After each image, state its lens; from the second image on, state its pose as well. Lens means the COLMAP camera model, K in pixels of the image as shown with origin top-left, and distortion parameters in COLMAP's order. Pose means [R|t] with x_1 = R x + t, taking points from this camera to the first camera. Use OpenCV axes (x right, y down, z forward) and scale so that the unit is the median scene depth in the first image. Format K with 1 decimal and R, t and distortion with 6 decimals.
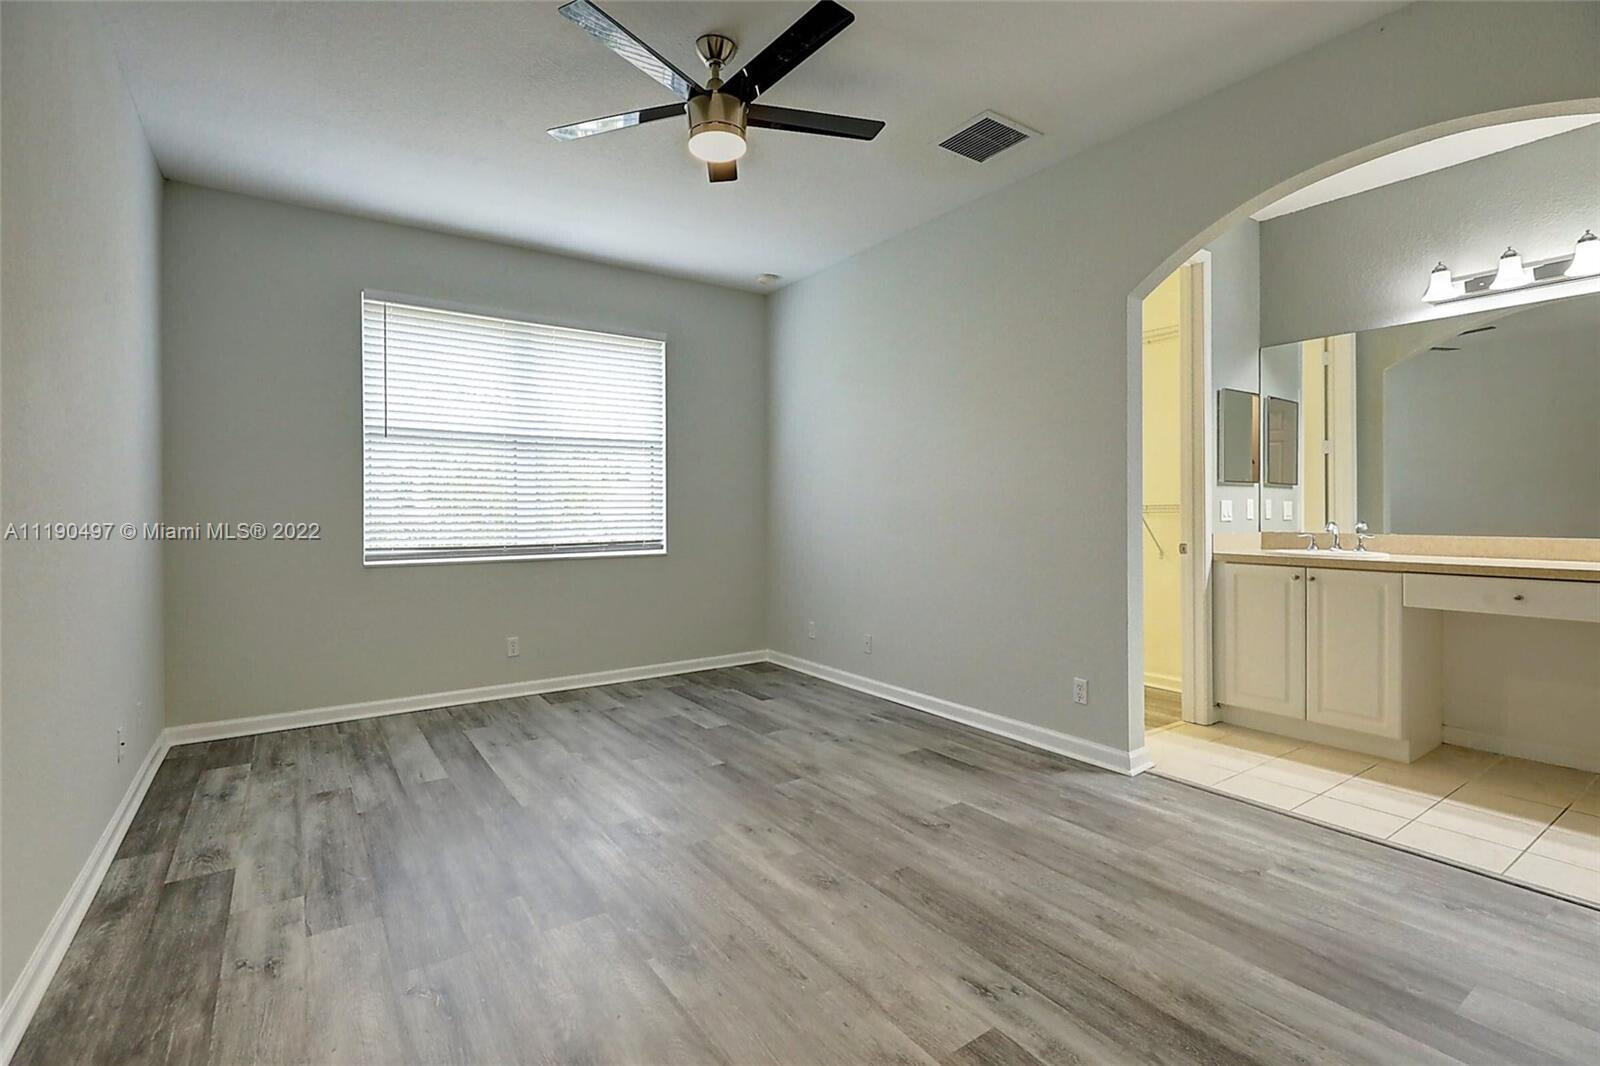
lens RADIAL K [[732.4, 0, 795.8], [0, 732.4, 515.4], [0, 0, 1]] dist [0.001115, 0.000016]
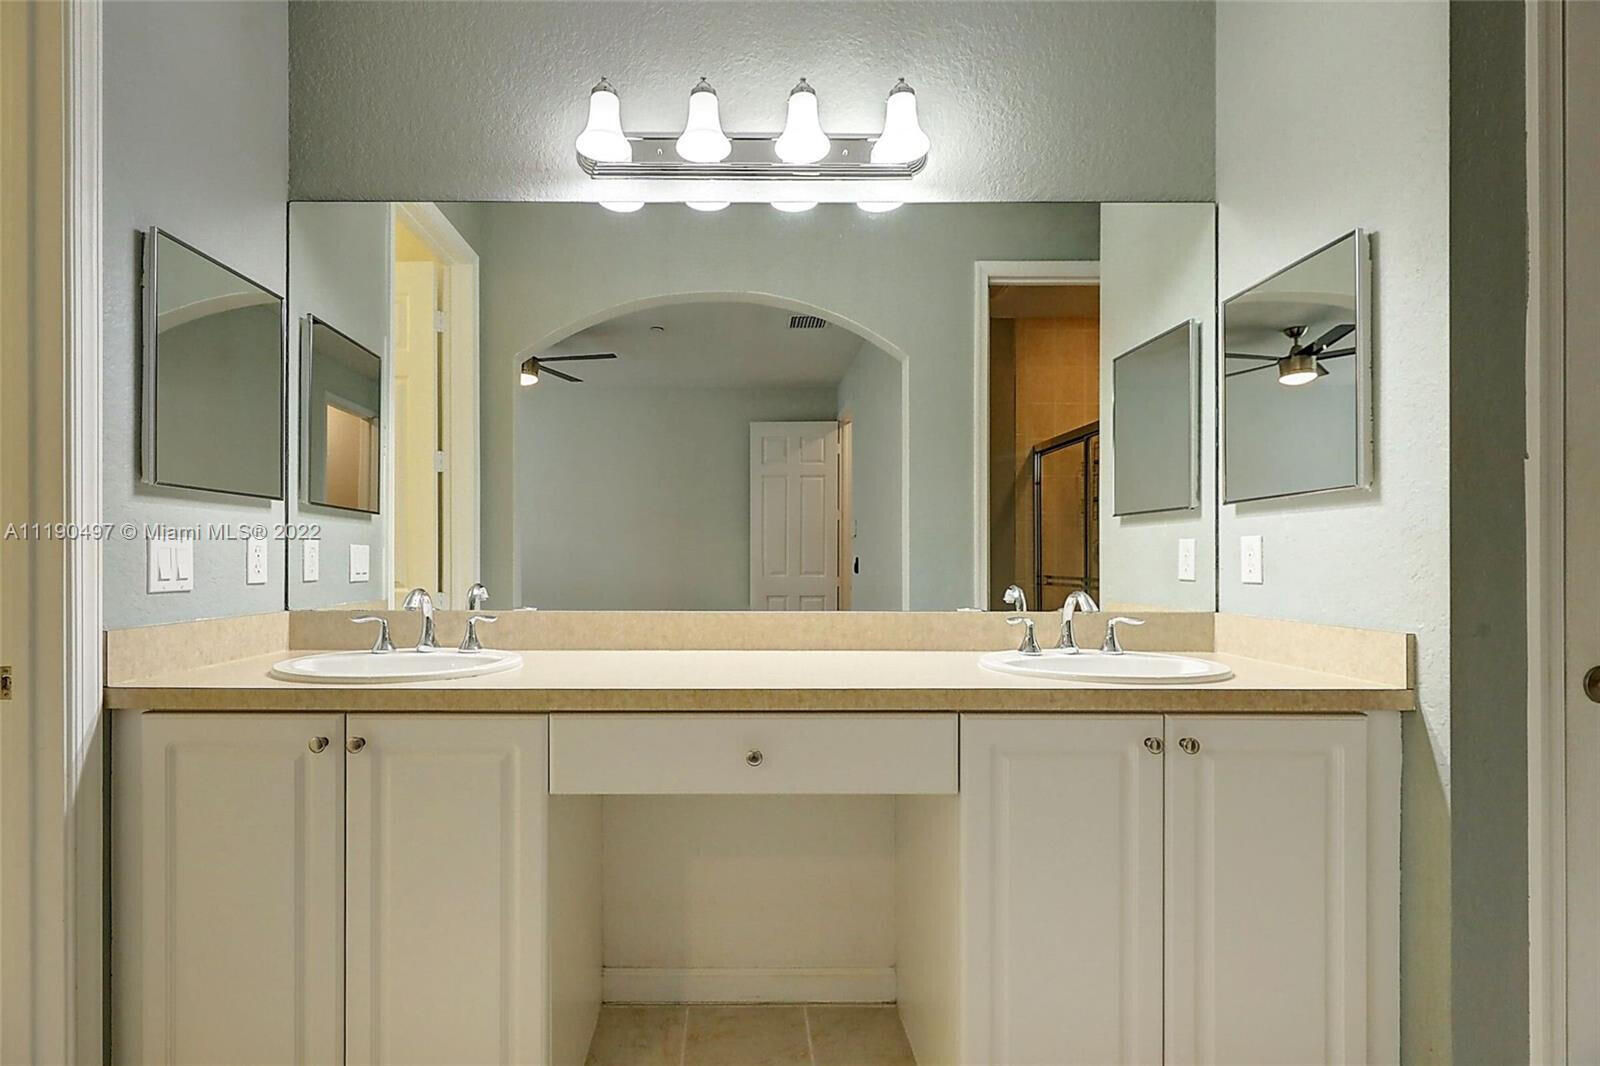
lens RADIAL K [[732.4, 0, 735.4], [0, 732.4, 551.2], [0, 0, 1]] dist [0.001115, 0.000016]
pose [[0.566381, 0.012211, 0.824053, 0.585002], [0.003680, 0.999843, -0.017345, -0.007106], [-0.824135, 0.012857, 0.566247, 0.727259]]
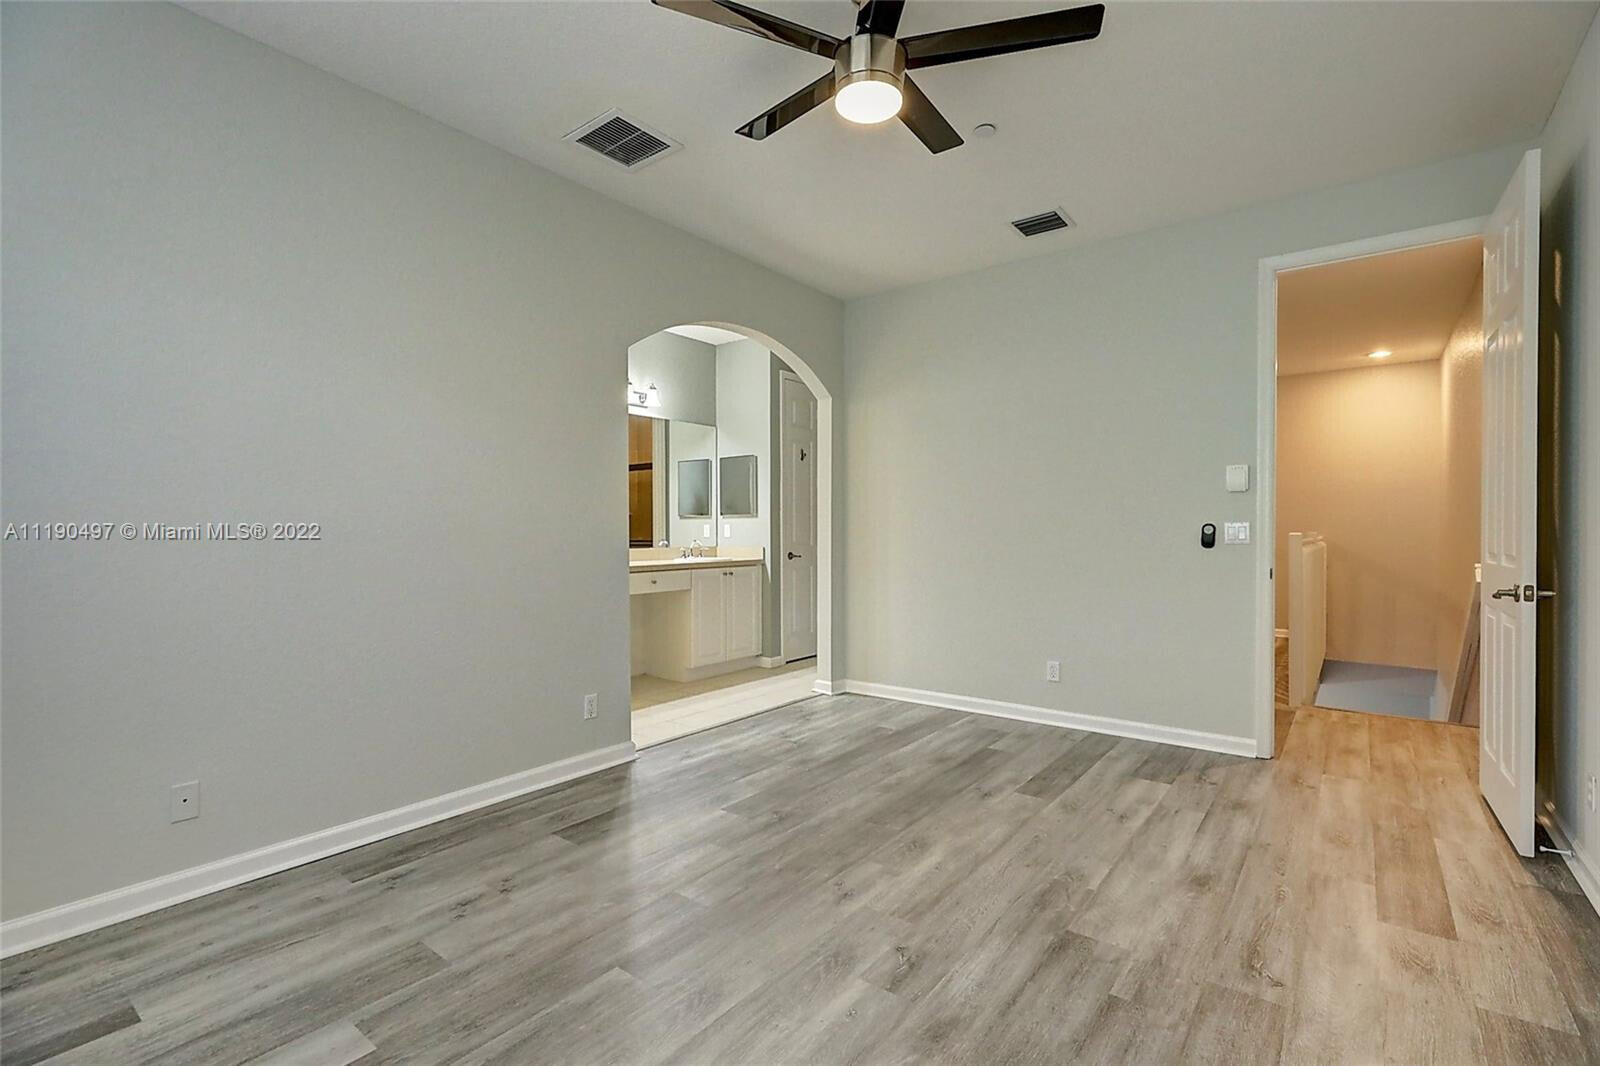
lens RADIAL K [[732.4, 0, 801.6], [0, 732.4, 528.8], [0, 0, 1]] dist [0.001115, 0.000016]
pose [[-0.308547, 0.008478, 0.951171, -0.780155], [0.010843, 0.999927, -0.005395, -0.002317], [-0.951147, 0.008649, -0.308616, 1.166264]]
